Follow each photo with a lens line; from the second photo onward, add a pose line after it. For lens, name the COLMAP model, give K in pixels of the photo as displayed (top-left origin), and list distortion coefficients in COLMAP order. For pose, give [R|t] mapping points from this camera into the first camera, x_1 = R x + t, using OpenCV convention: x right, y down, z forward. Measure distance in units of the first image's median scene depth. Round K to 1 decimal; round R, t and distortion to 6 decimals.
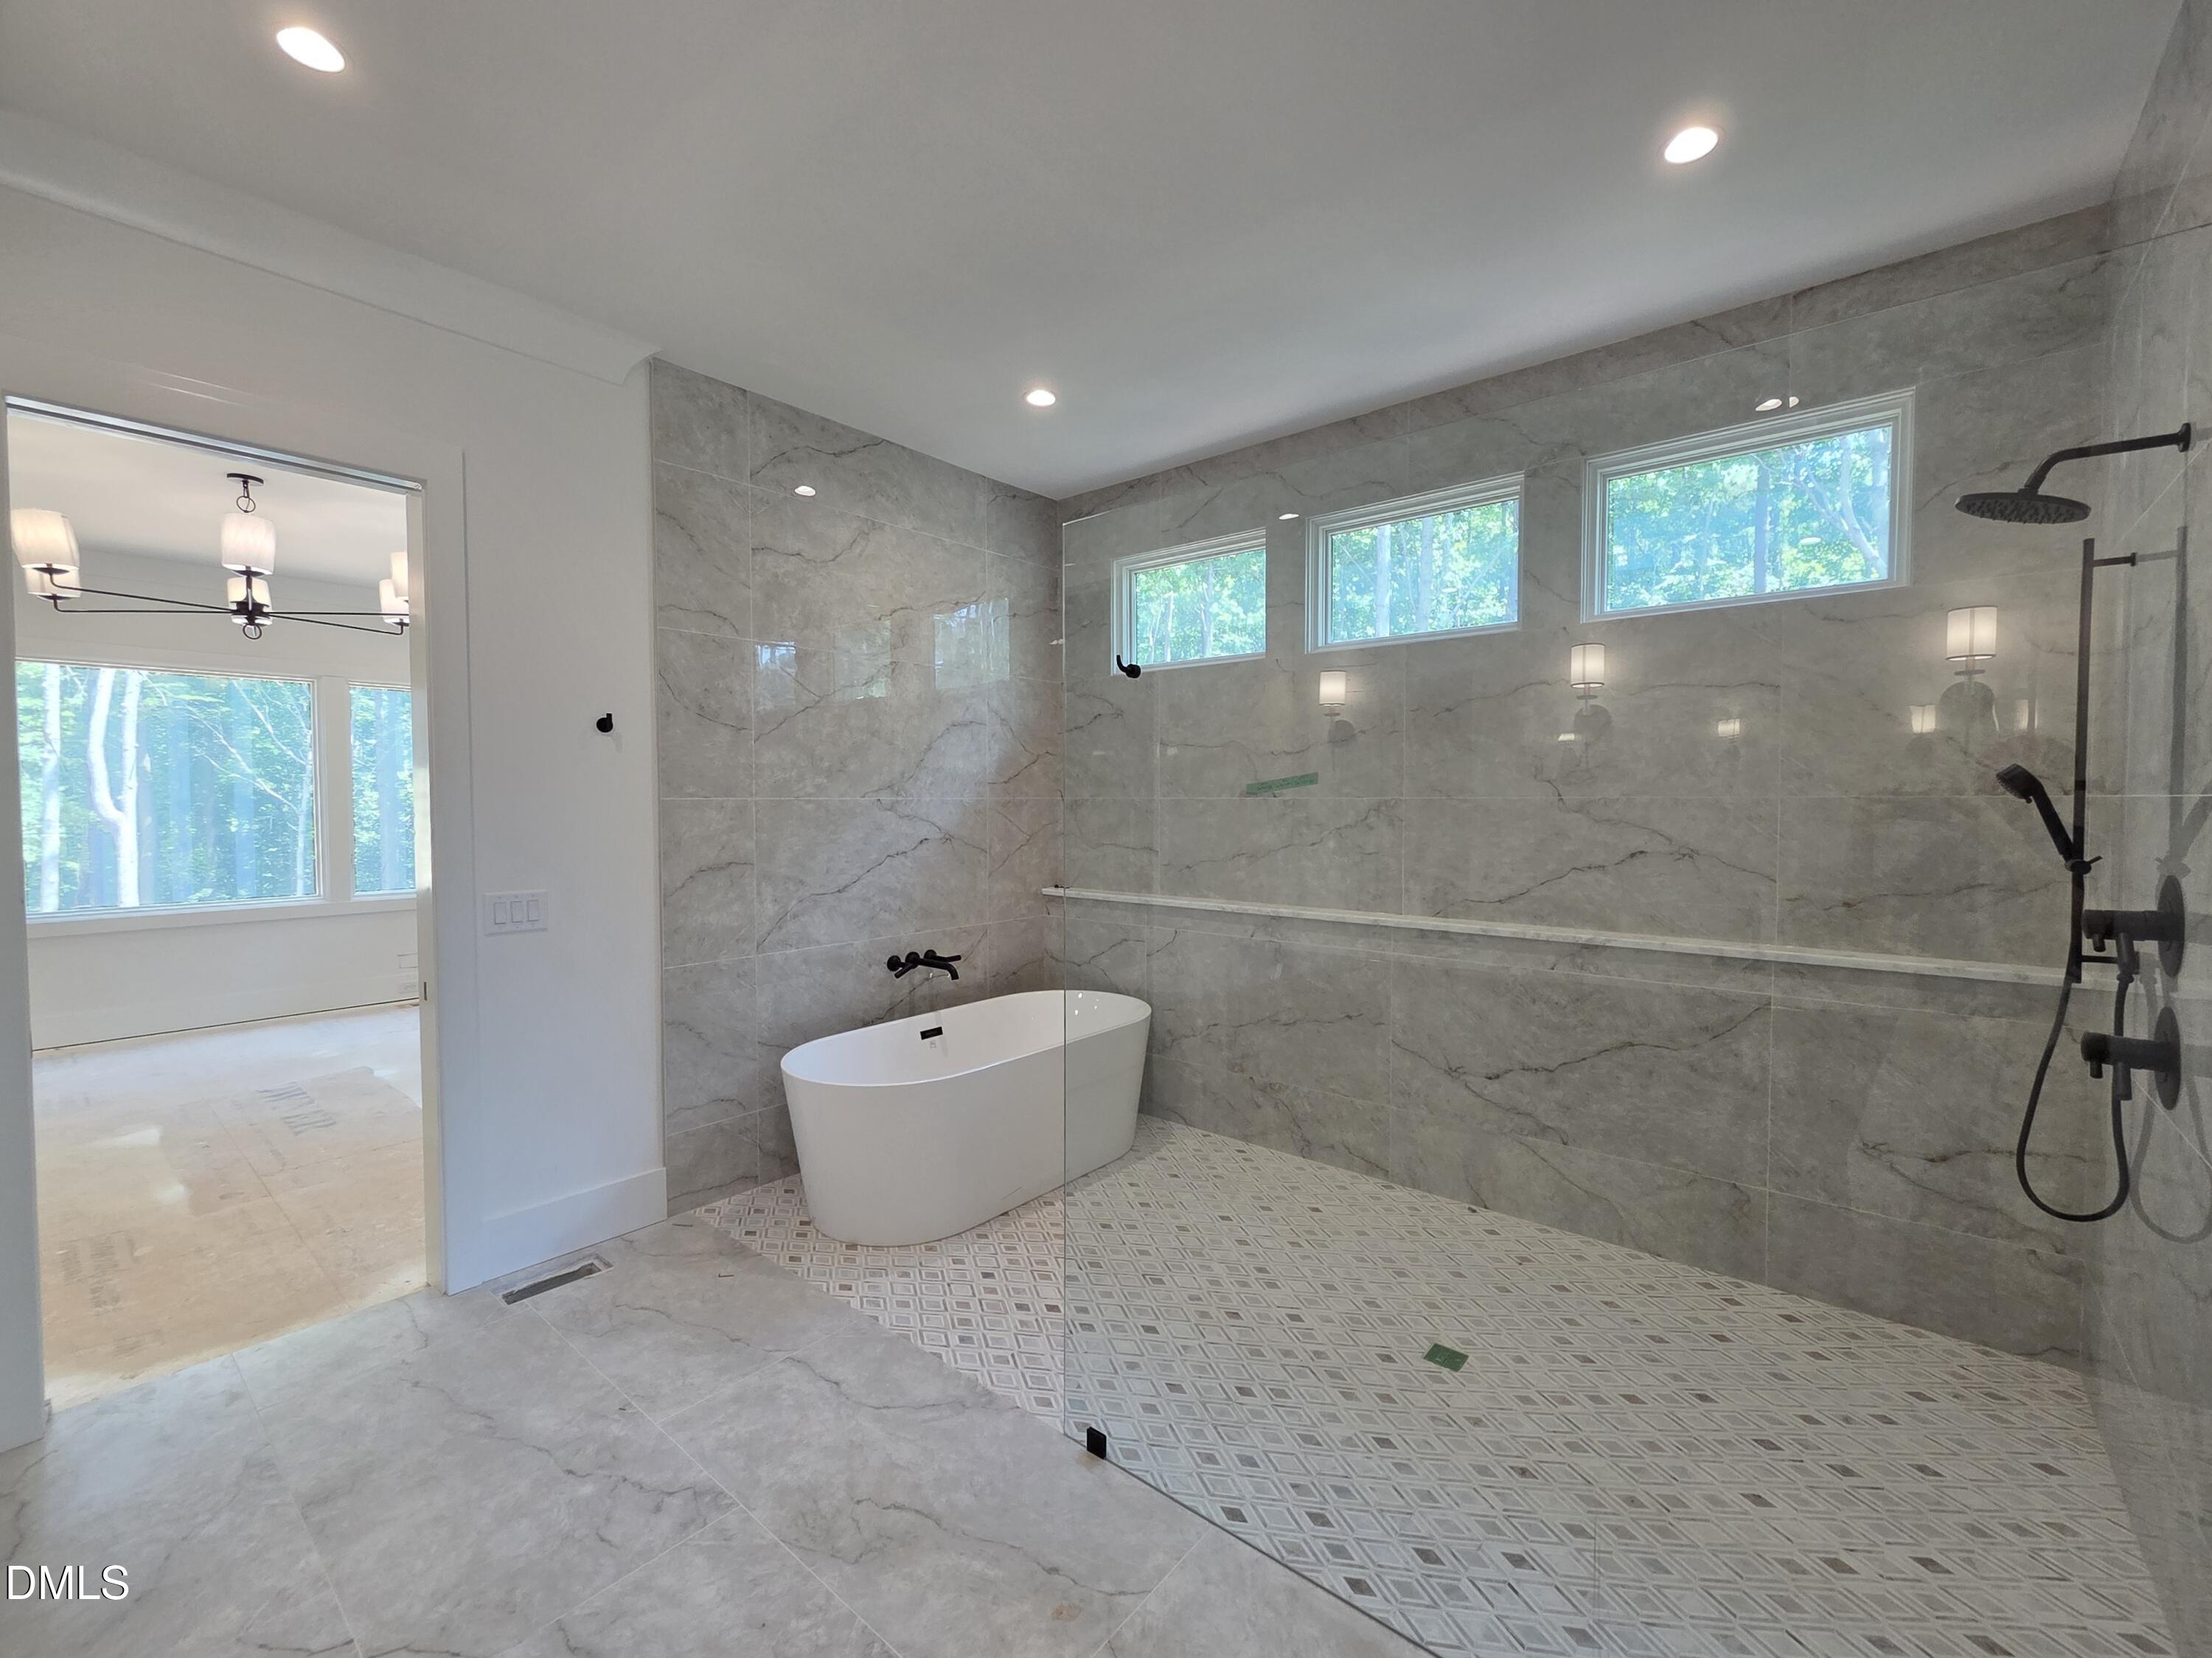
lens RADIAL K [[900.7, 0, 1102.5], [0, 900.7, 823.6], [0, 0, 1]] dist [0.003418, 0.000077]
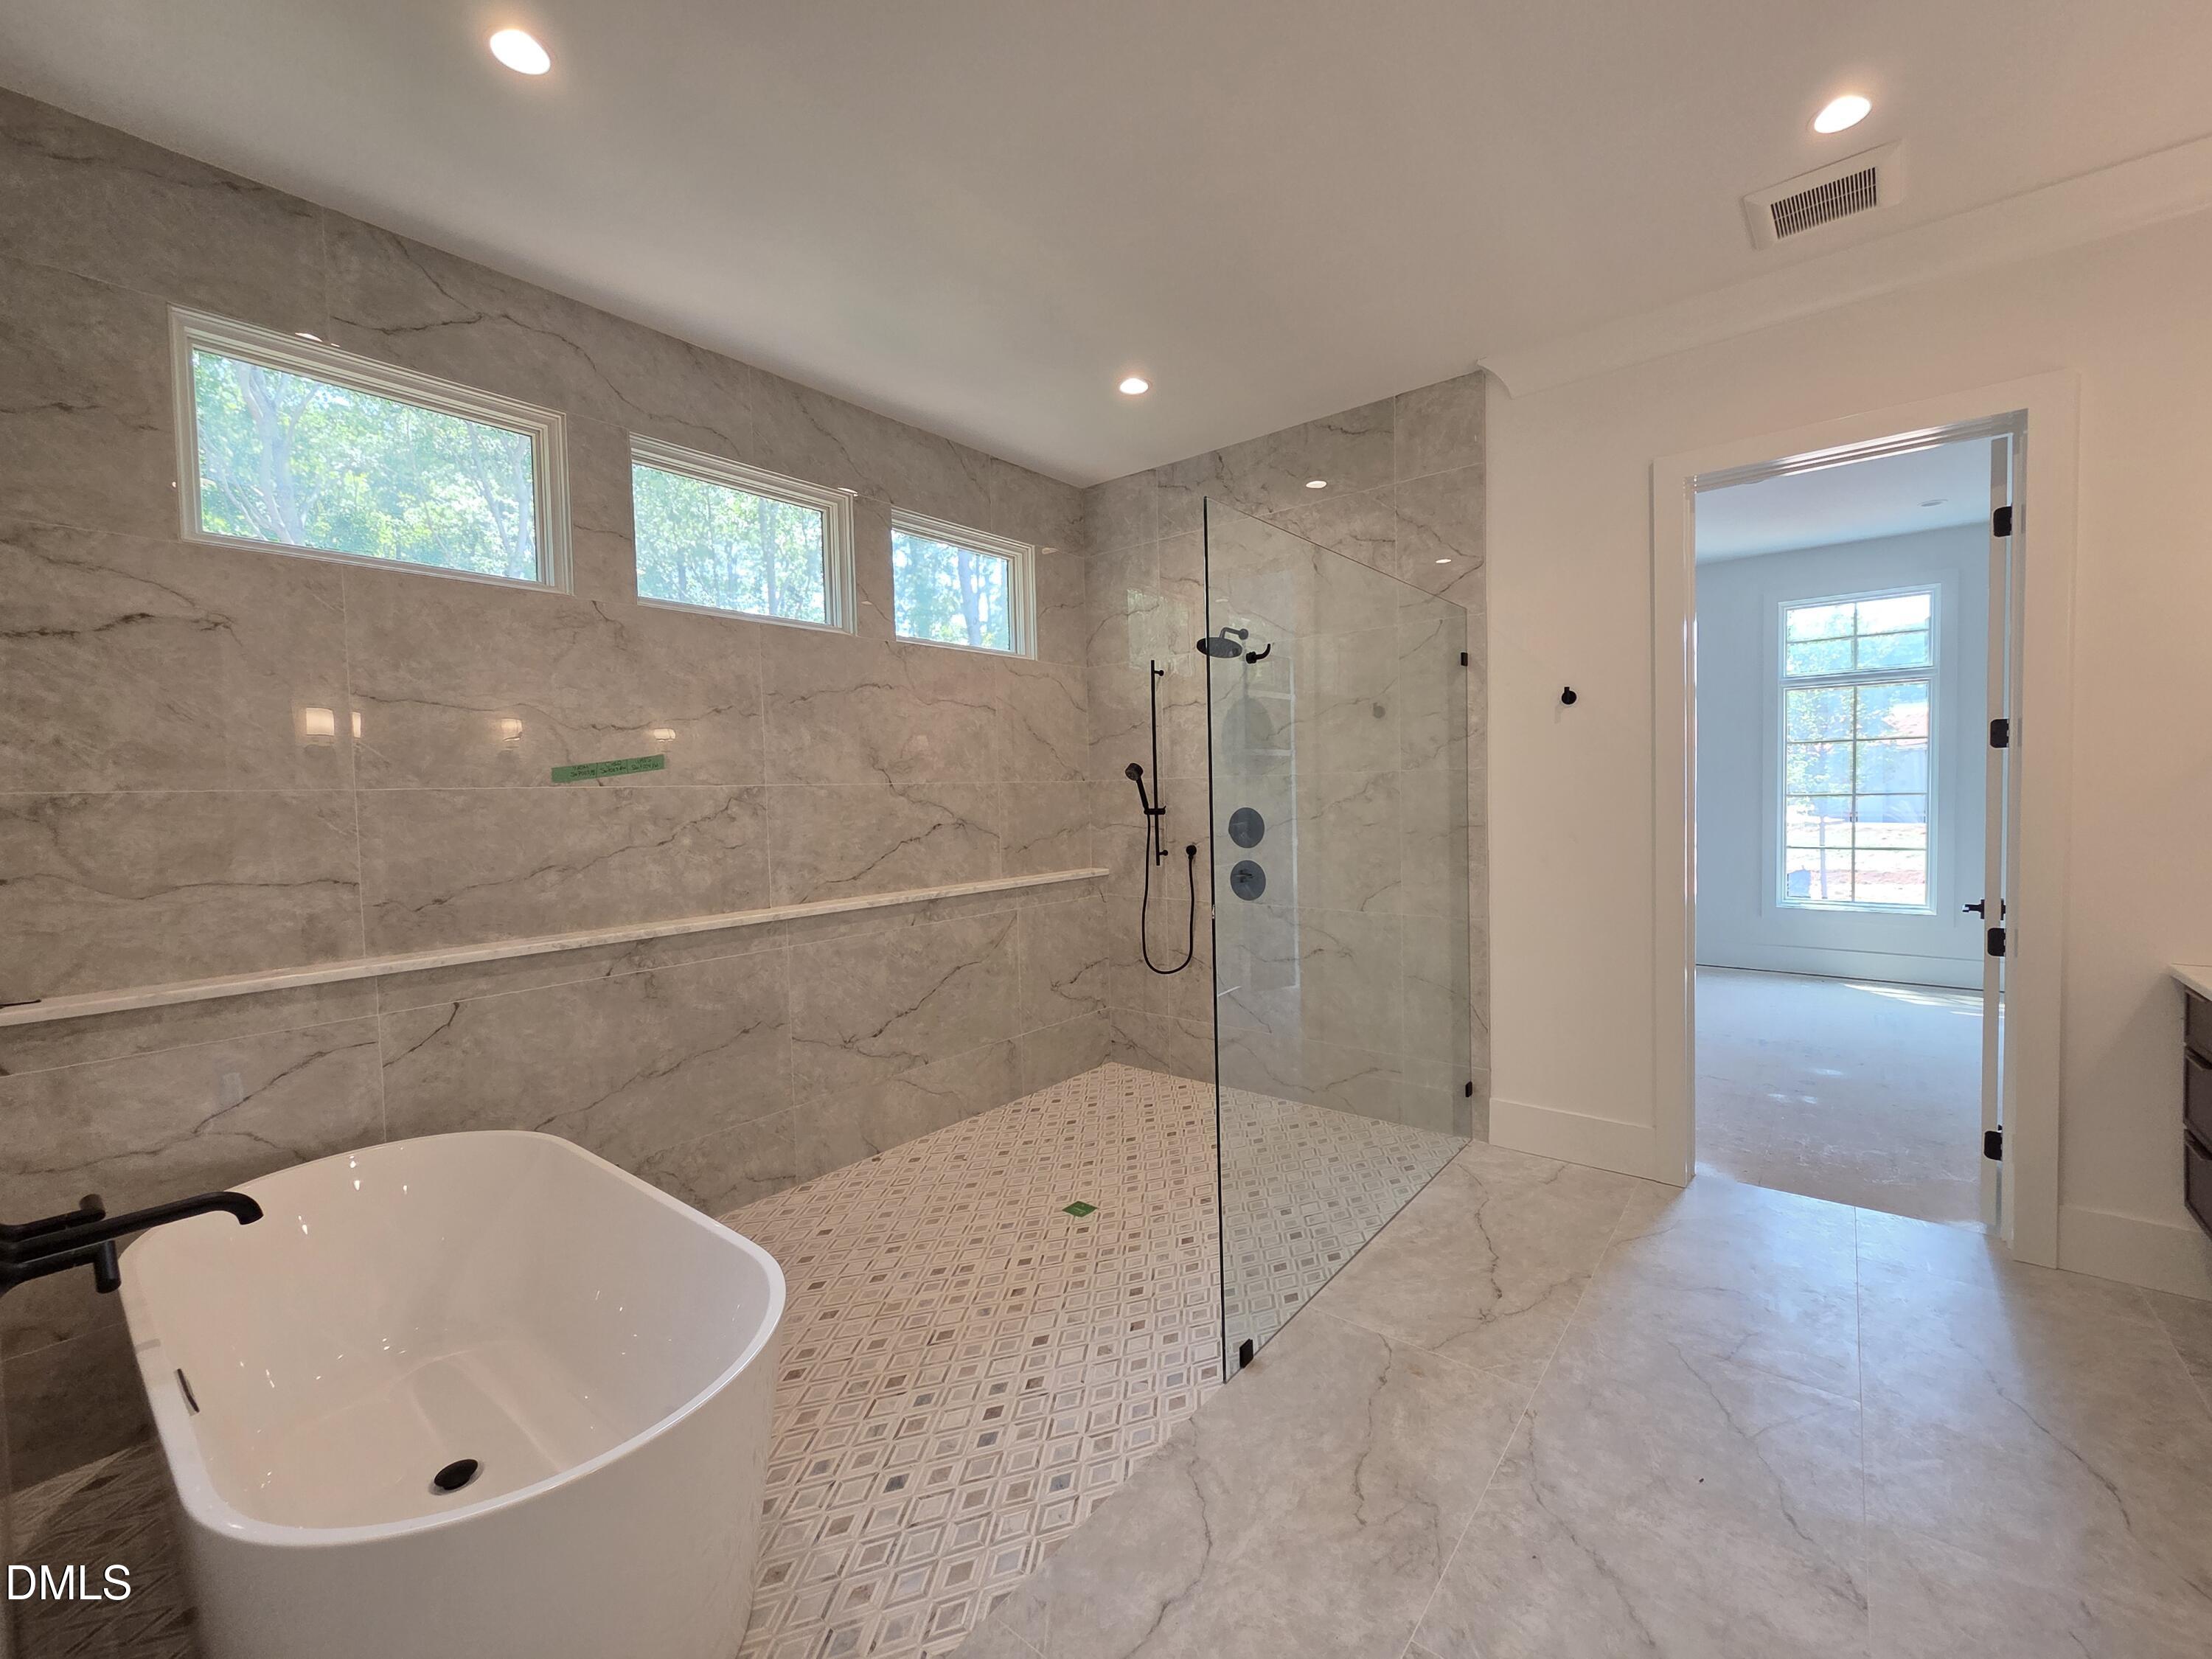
lens RADIAL K [[900.8, 0, 1094.8], [0, 900.8, 826.6], [0, 0, 1]] dist [0.003418, 0.000077]
pose [[0.005439, -0.037764, 0.999272, -0.728133], [0.050803, 0.998007, 0.037439, -0.003406], [-0.998694, 0.050563, 0.007347, 0.768601]]
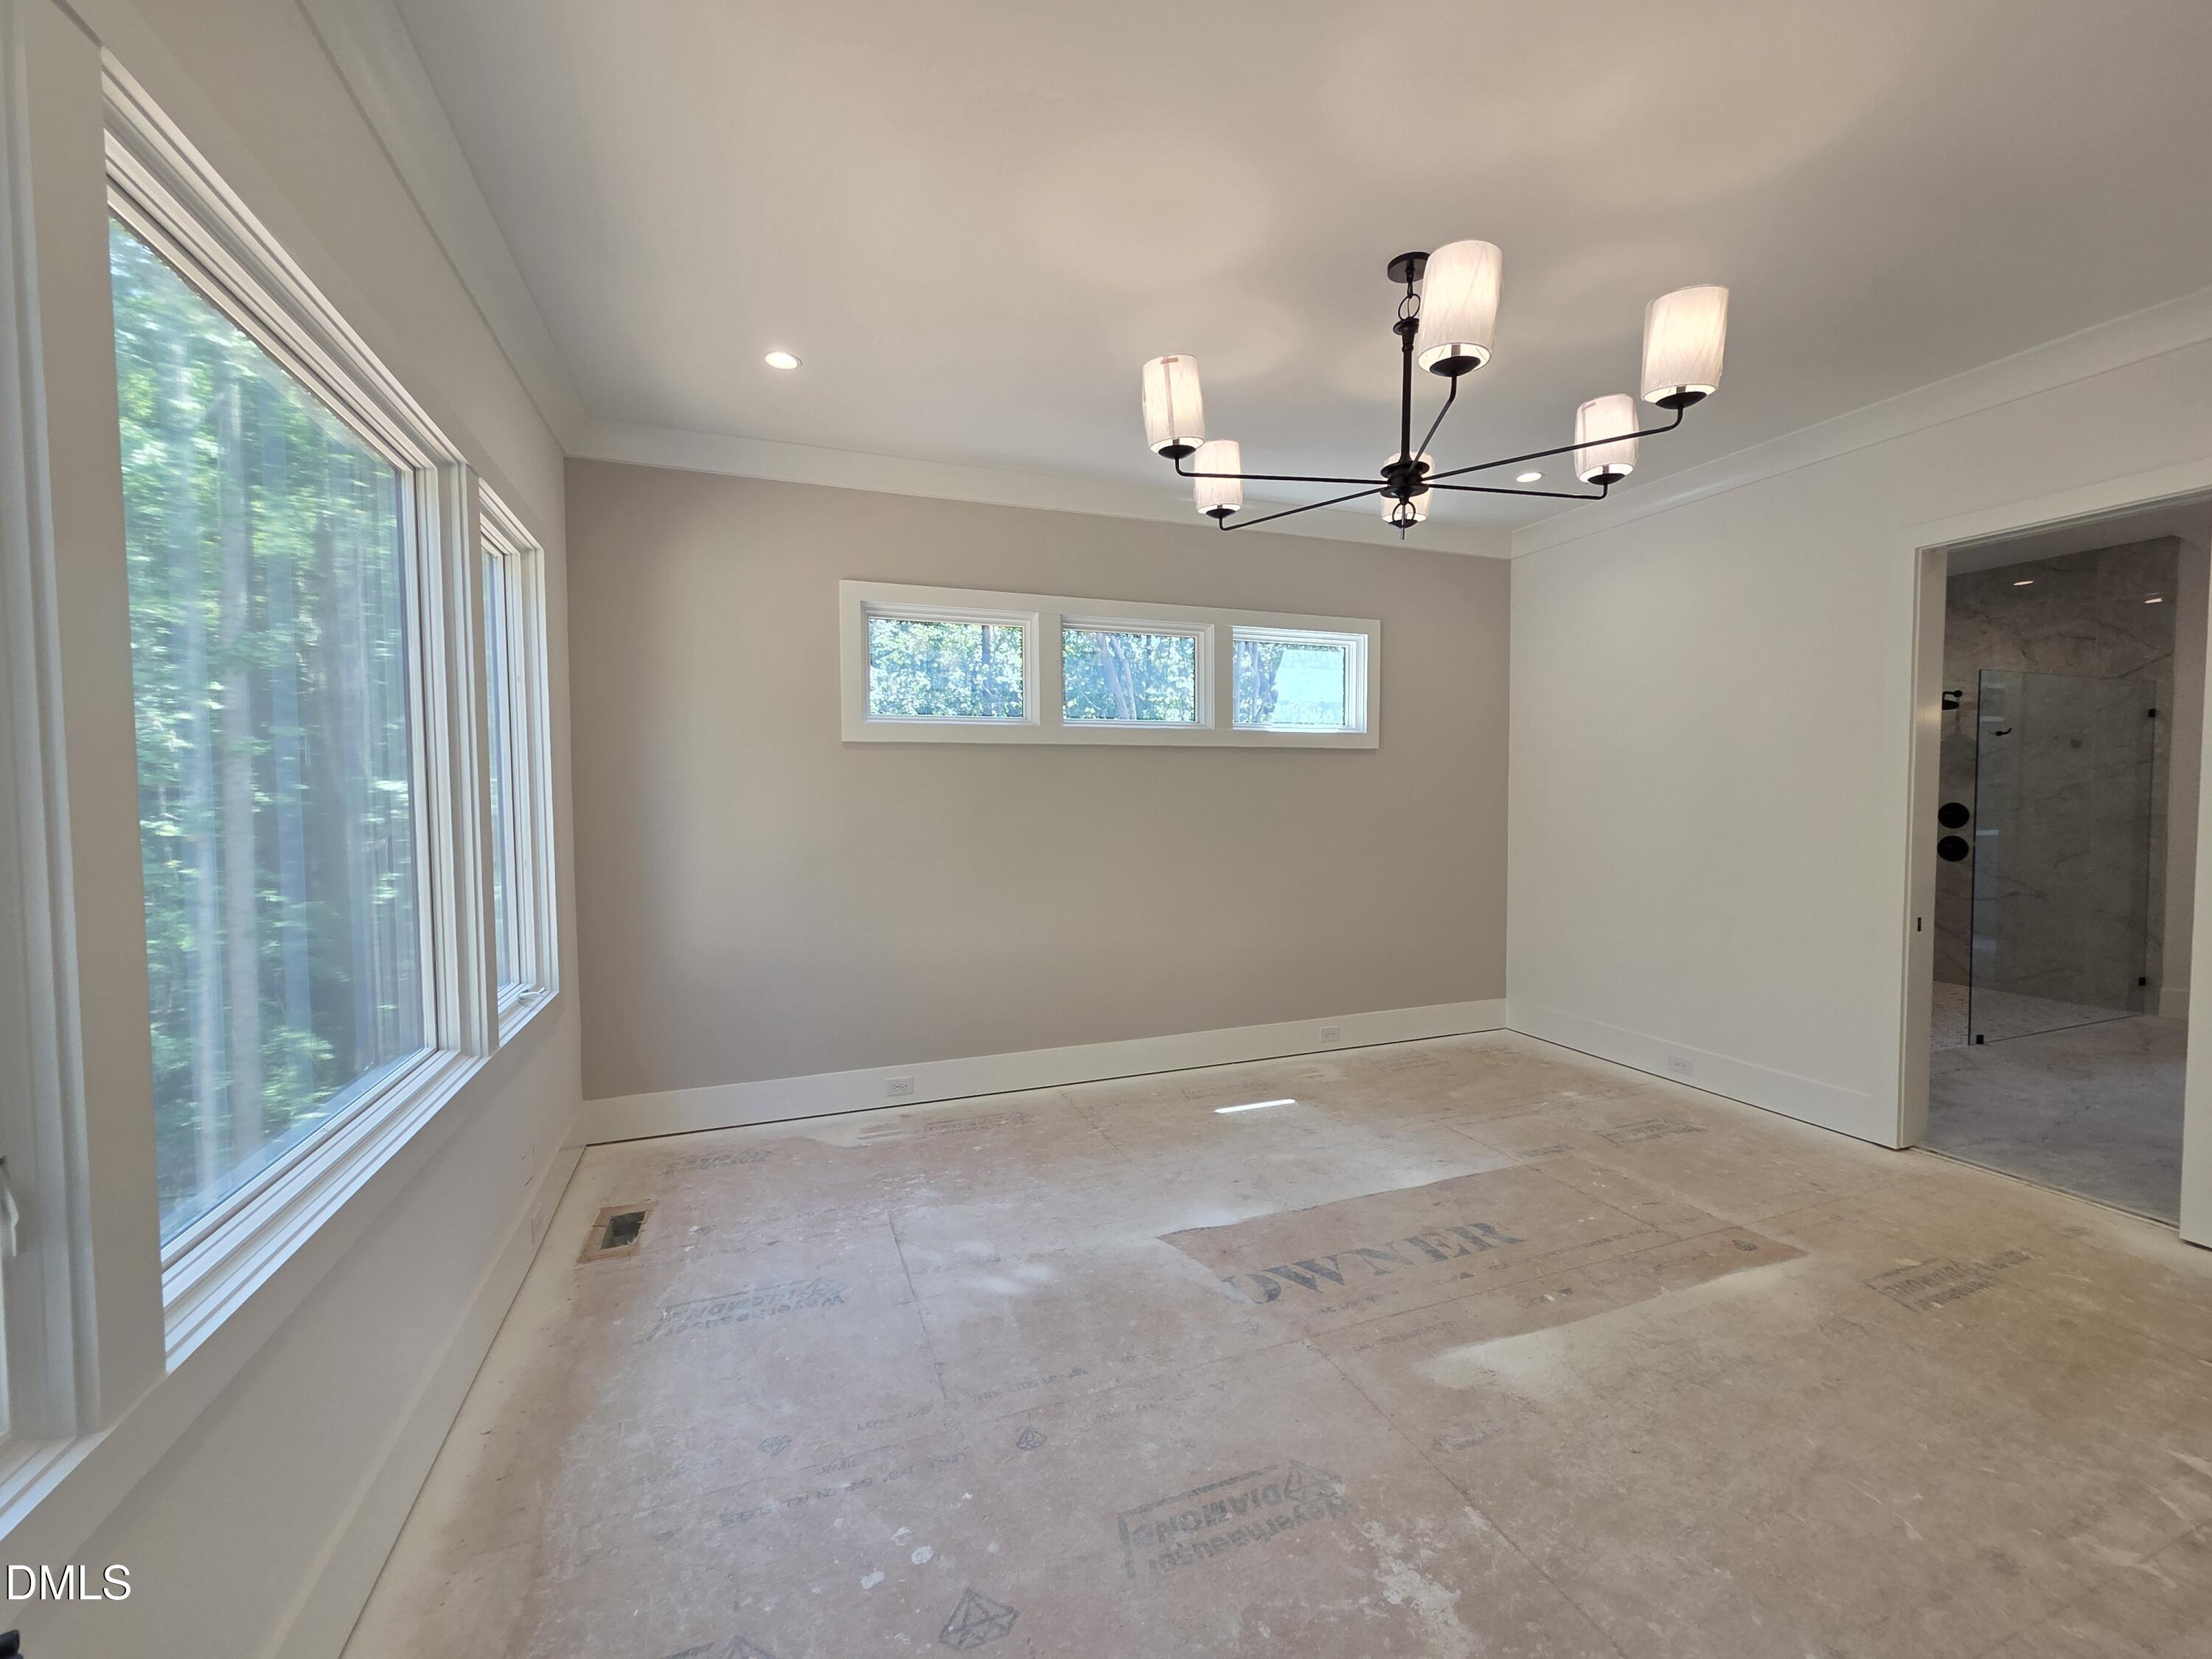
lens RADIAL K [[900.8, 0, 1104.8], [0, 900.8, 831.2], [0, 0, 1]] dist [0.003418, 0.000077]
pose [[0.493029, -0.039094, 0.869134, -2.275144], [0.030648, 0.999150, 0.027557, -0.023656], [-0.869473, 0.013051, 0.493808, 1.258040]]
